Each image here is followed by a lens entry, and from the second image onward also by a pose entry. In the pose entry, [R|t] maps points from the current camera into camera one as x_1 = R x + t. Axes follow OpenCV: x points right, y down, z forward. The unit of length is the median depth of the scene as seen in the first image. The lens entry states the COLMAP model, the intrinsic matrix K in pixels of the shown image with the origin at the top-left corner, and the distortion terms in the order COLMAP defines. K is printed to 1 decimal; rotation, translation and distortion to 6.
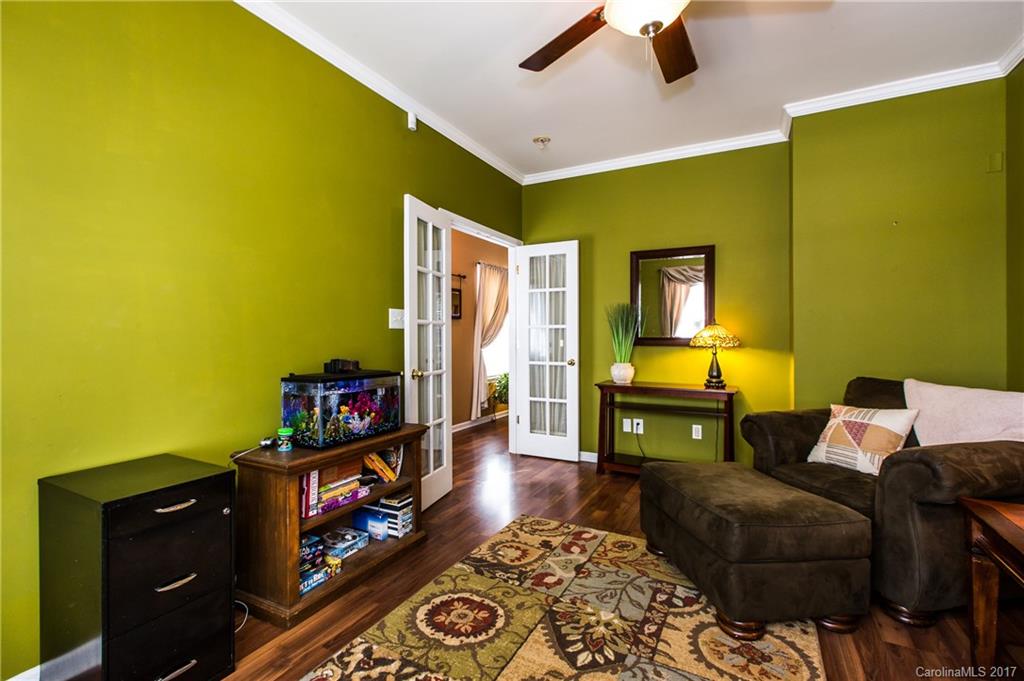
lens RADIAL K [[457.9, 0, 517.4], [0, 457.9, 335.6], [0, 0, 1]] dist [-0.002487, -0.000316]
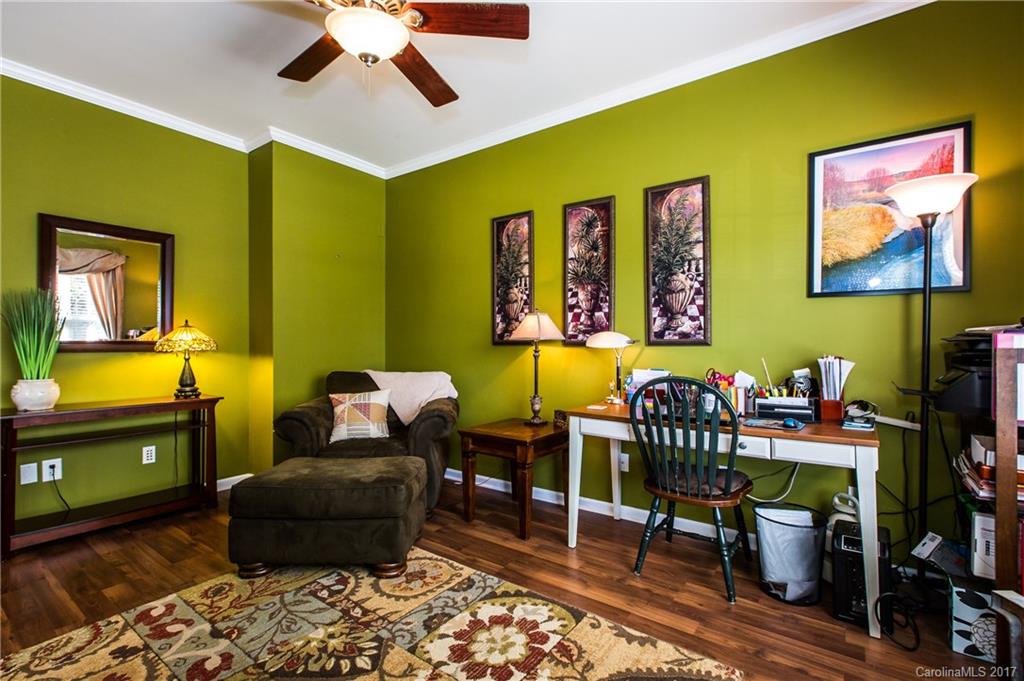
lens RADIAL K [[457.9, 0, 517.4], [0, 457.9, 335.6], [0, 0, 1]] dist [-0.002487, -0.000316]
pose [[0.130333, 0.014253, 0.991368, -0.584517], [-0.002228, 0.999898, -0.014083, 0.008403], [-0.991468, -0.000374, 0.130351, 0.394652]]
